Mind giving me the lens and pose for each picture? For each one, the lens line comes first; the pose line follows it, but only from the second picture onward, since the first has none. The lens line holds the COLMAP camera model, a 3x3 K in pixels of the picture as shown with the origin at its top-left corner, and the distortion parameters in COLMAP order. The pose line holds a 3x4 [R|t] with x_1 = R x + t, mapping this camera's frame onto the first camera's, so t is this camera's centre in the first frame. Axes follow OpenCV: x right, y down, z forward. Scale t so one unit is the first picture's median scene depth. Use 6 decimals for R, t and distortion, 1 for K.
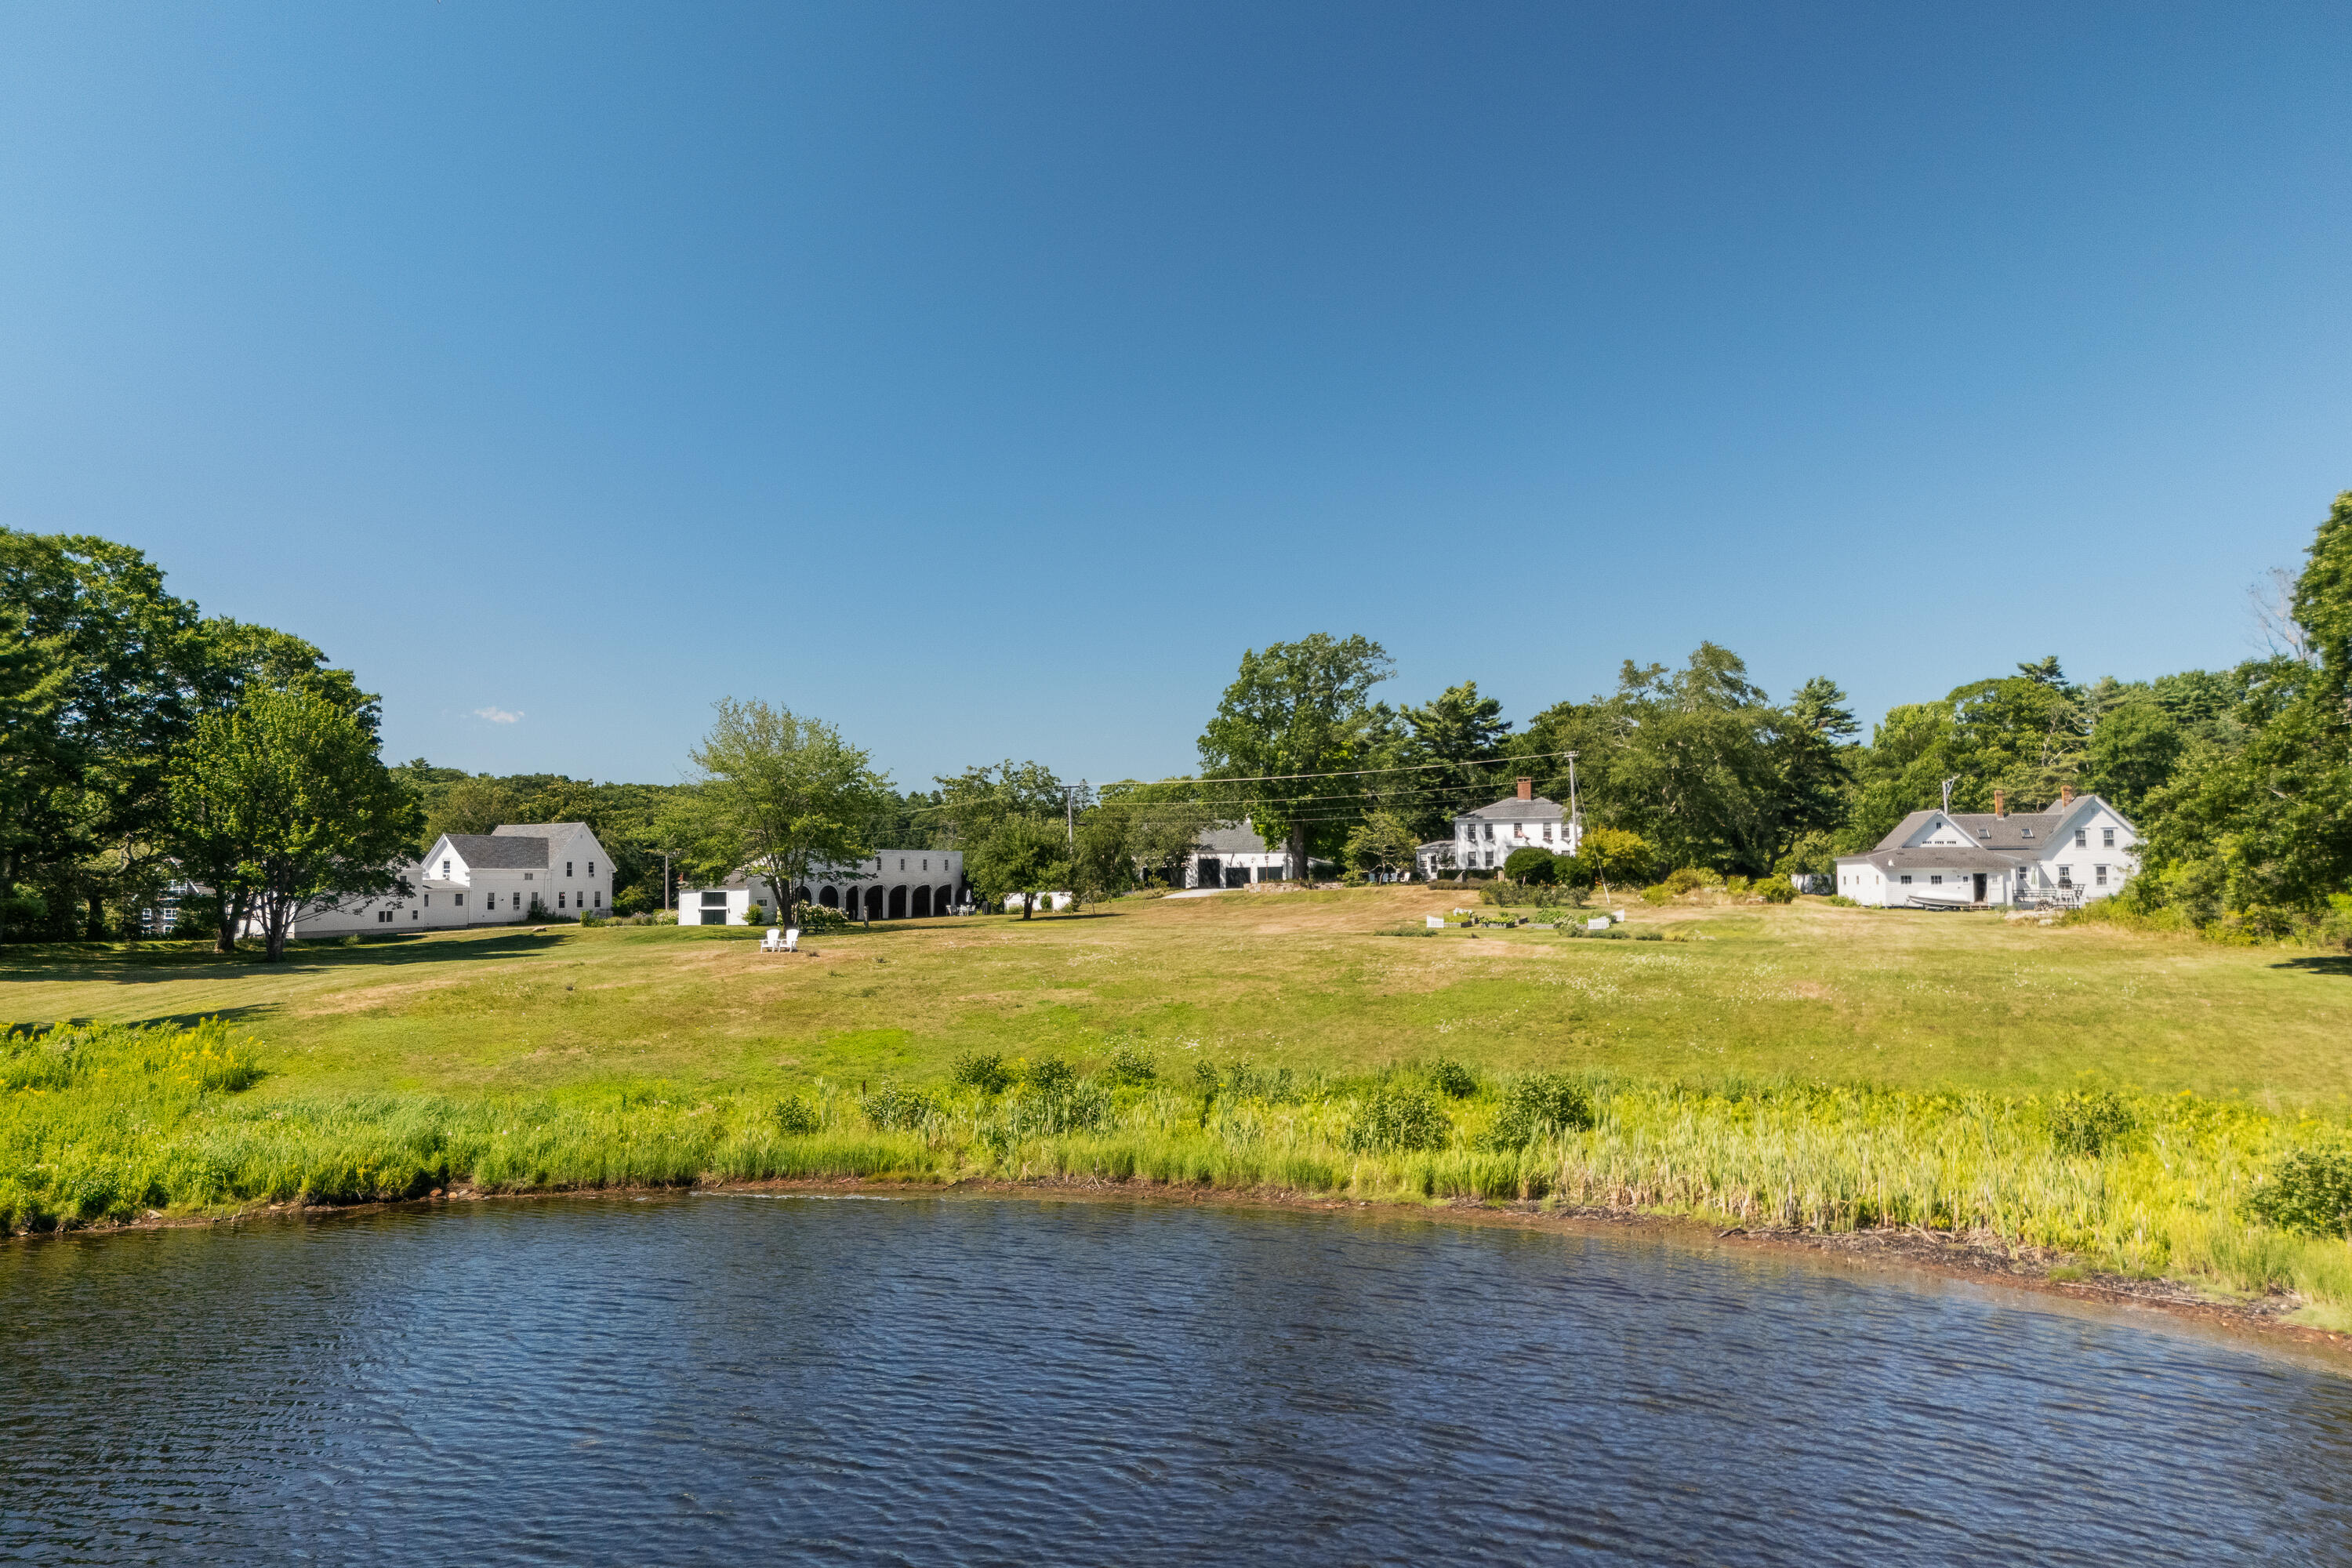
lens RADIAL K [[1627.6, 0, 1170.9], [0, 1627.6, 785.6], [0, 0, 1]] dist [-0.010286, -0.002114]
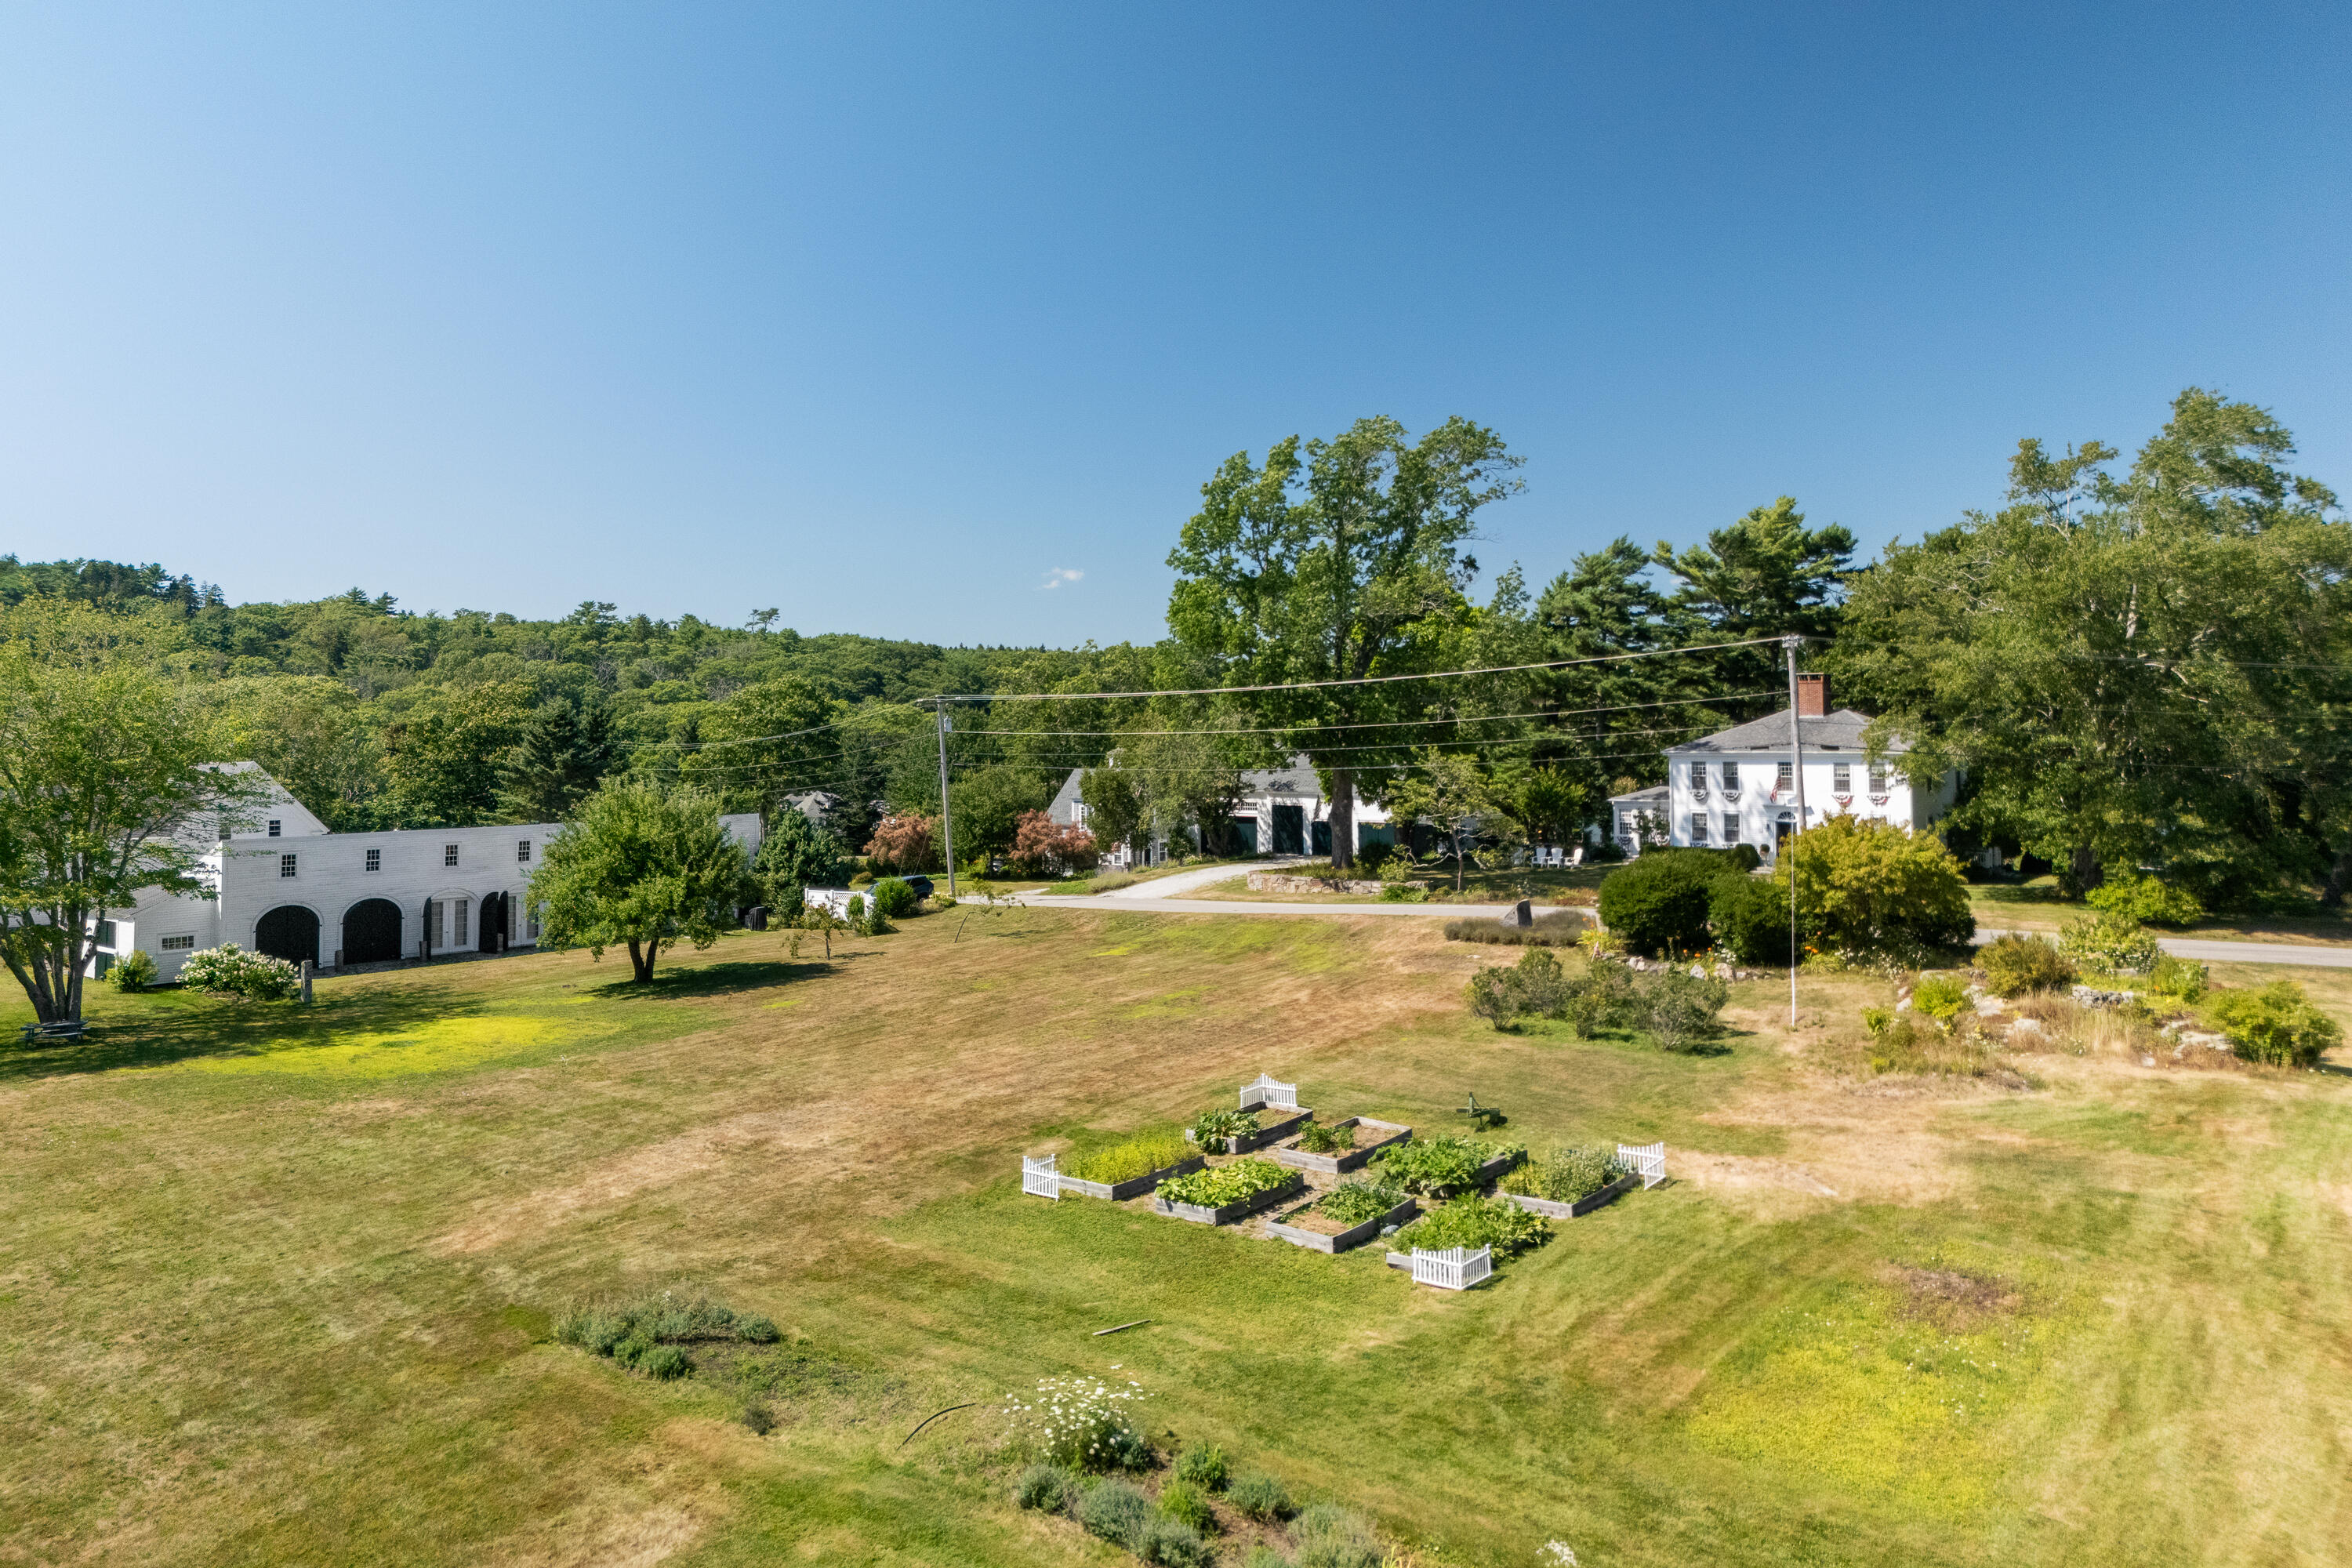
lens RADIAL K [[1627.6, 0, 1174.6], [0, 1627.6, 647.4], [0, 0, 1]] dist [-0.010286, -0.002114]
pose [[0.945153, -0.013531, -0.326346, 0.197779], [0.015348, 0.999878, 0.002995, -0.018141], [0.326266, -0.007839, 0.945246, 0.441032]]
